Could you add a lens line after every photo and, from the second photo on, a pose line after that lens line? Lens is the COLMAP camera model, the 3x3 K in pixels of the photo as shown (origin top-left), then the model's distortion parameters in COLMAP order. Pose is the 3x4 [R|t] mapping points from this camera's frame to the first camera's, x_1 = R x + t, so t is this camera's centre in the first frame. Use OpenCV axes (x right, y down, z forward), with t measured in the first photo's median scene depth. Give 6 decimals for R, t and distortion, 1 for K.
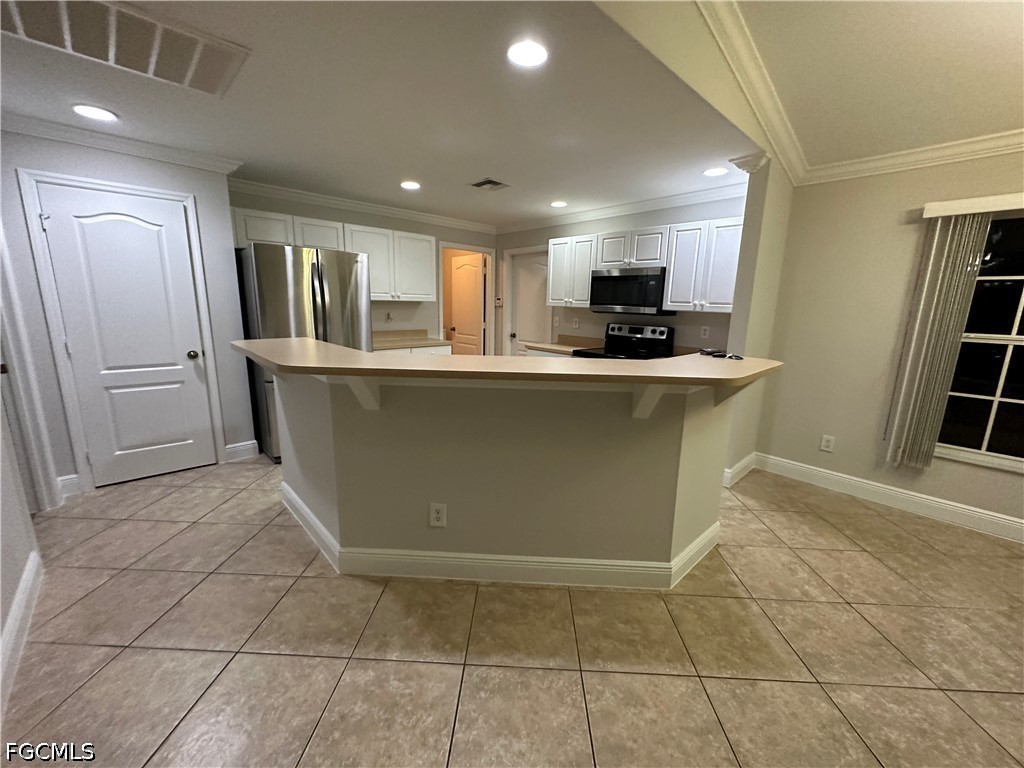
lens RADIAL K [[407.8, 0, 512.5], [0, 407.8, 383.5], [0, 0, 1]] dist [-0.000003, -0.000181]
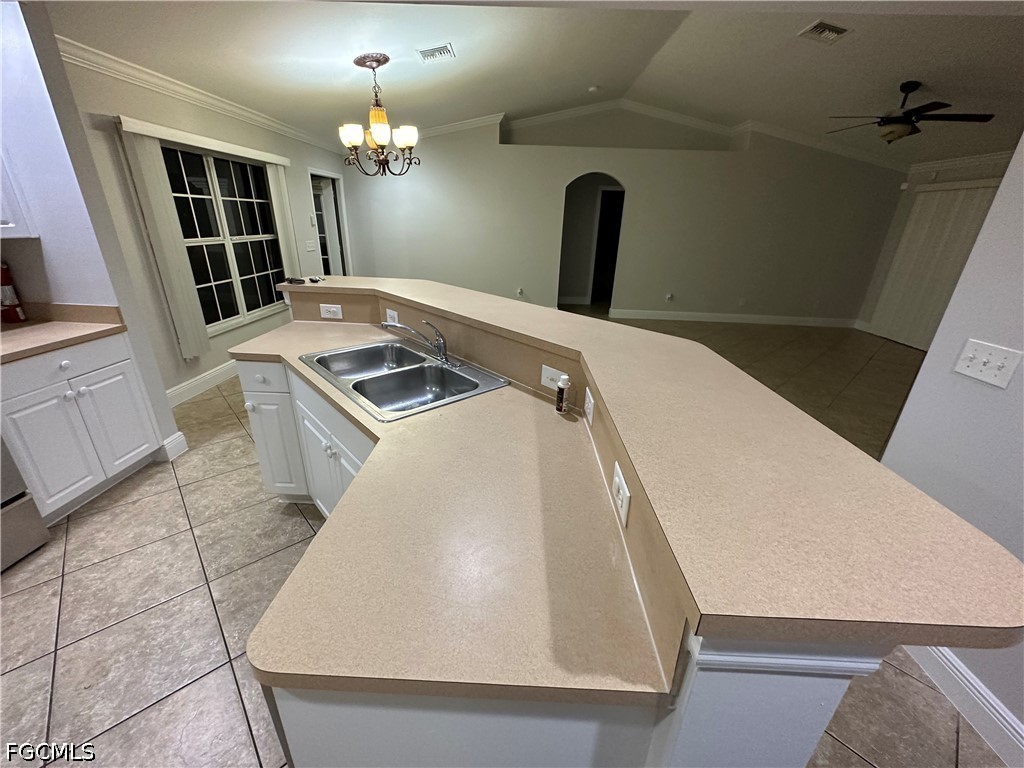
lens RADIAL K [[407.8, 0, 511.4], [0, 407.8, 384.3], [0, 0, 1]] dist [-0.000003, -0.000181]
pose [[-0.704823, -0.305182, 0.640381, -0.448782], [0.094321, 0.854398, 0.510987, -0.231922], [-0.703084, 0.420558, -0.573414, 0.944482]]
